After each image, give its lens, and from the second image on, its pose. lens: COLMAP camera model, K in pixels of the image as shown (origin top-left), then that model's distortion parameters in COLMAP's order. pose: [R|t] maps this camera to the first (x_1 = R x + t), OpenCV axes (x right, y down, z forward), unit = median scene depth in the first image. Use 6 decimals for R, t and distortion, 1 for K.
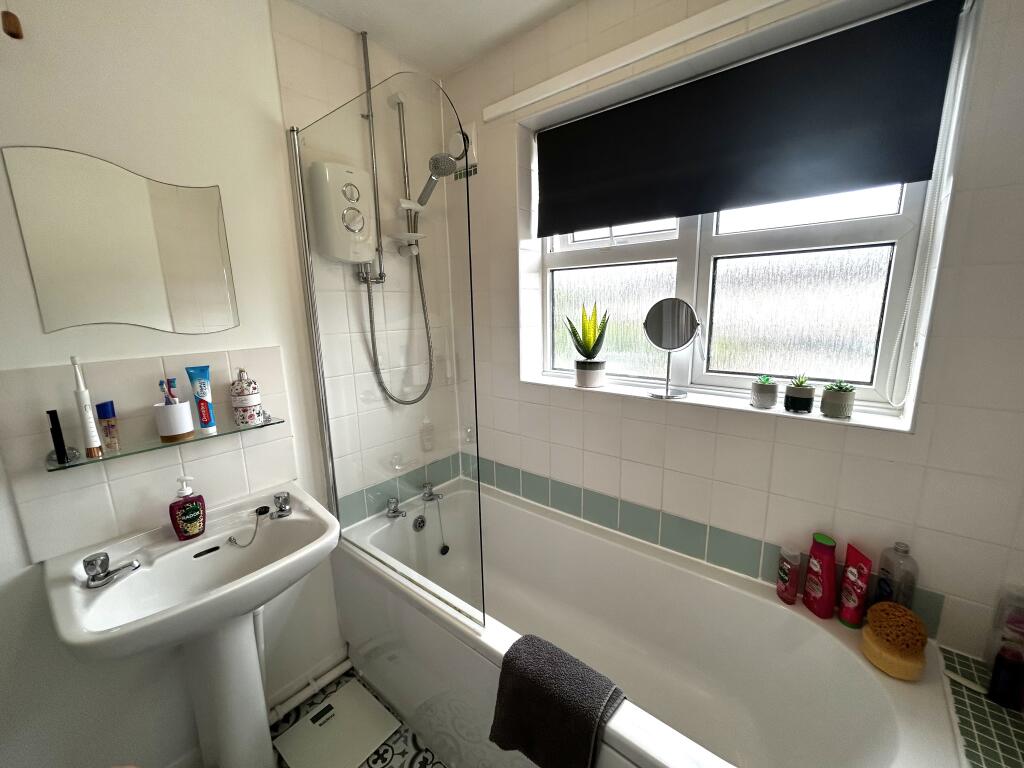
lens RADIAL K [[417.5, 0, 510.9], [0, 417.5, 386.4], [0, 0, 1]] dist [0.011863, -0.000121]
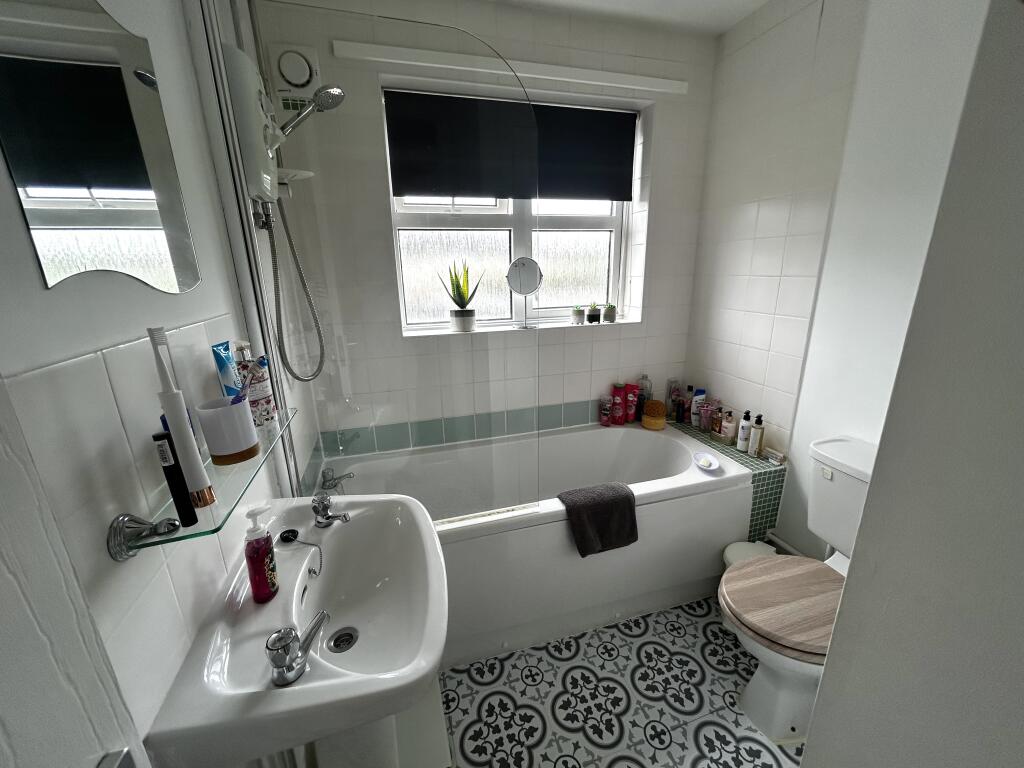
lens RADIAL K [[413.4, 0, 512.0], [0, 413.4, 384.0], [0, 0, 1]] dist [0.000638, 0.000013]
pose [[0.560367, -0.216436, 0.799465, -0.861742], [0.169789, 0.974772, 0.144886, -0.001436], [-0.810654, 0.054551, 0.582978, 0.237923]]
